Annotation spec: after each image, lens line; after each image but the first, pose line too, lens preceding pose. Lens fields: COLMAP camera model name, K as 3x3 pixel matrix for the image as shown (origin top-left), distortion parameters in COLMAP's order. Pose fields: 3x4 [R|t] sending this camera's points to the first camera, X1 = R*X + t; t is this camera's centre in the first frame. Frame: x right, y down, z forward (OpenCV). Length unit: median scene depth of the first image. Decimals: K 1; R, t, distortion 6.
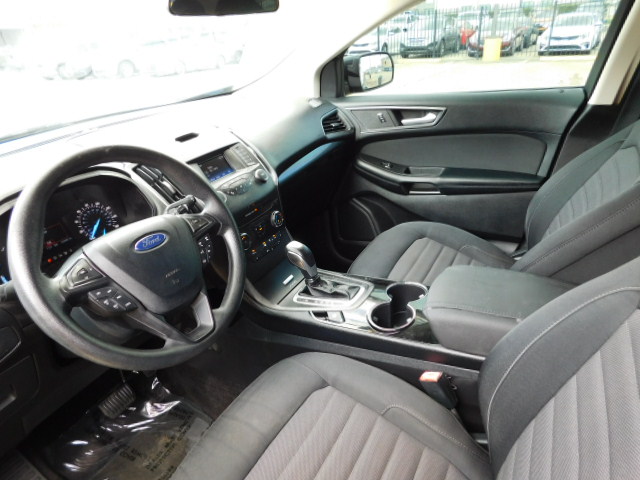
lens RADIAL K [[423.7, 0, 320.3], [0, 423.7, 249.8], [0, 0, 1]] dist [-0.062477, 0.049324]
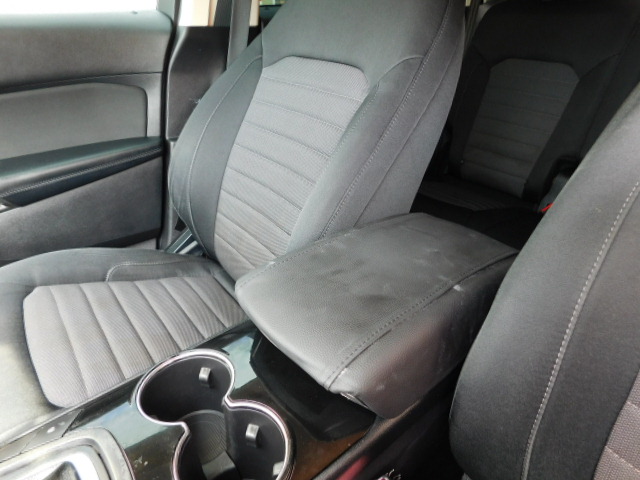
lens RADIAL K [[423.7, 0, 320.4], [0, 423.7, 238.7], [0, 0, 1]] dist [-0.062477, 0.049324]
pose [[0.368273, -0.351729, 0.860617, -0.043899], [0.396363, 0.896736, 0.196879, -0.046860], [-0.840994, 0.268611, 0.469656, 0.459063]]
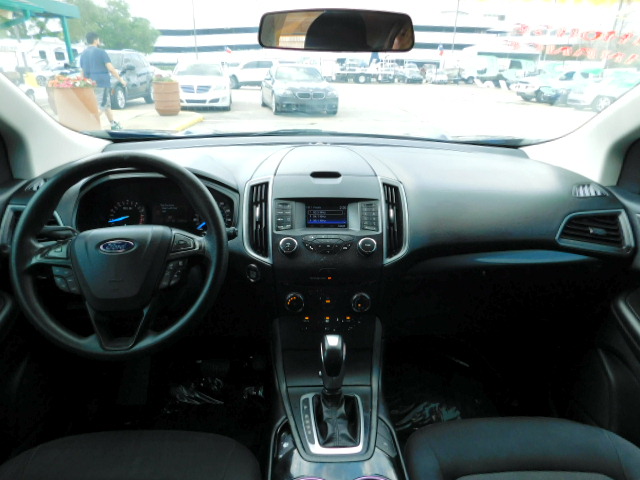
lens RADIAL K [[423.7, 0, 321.7], [0, 423.7, 241.3], [0, 0, 1]] dist [-0.062477, 0.049324]
pose [[0.530915, 0.404054, -0.744896, 0.325653], [-0.454514, 0.877654, 0.152117, -0.209468], [0.715225, 0.257805, 0.649608, 0.321497]]
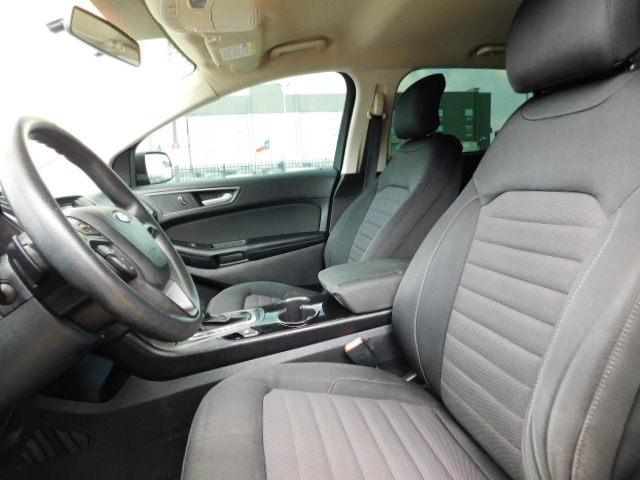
lens RADIAL K [[423.7, 0, 320.5], [0, 423.7, 243.1], [0, 0, 1]] dist [-0.062477, 0.049324]
pose [[0.773238, -0.082799, 0.628687, -0.291642], [0.301558, 0.920168, -0.249706, 0.176148], [-0.557822, 0.382668, 0.736478, 0.055994]]
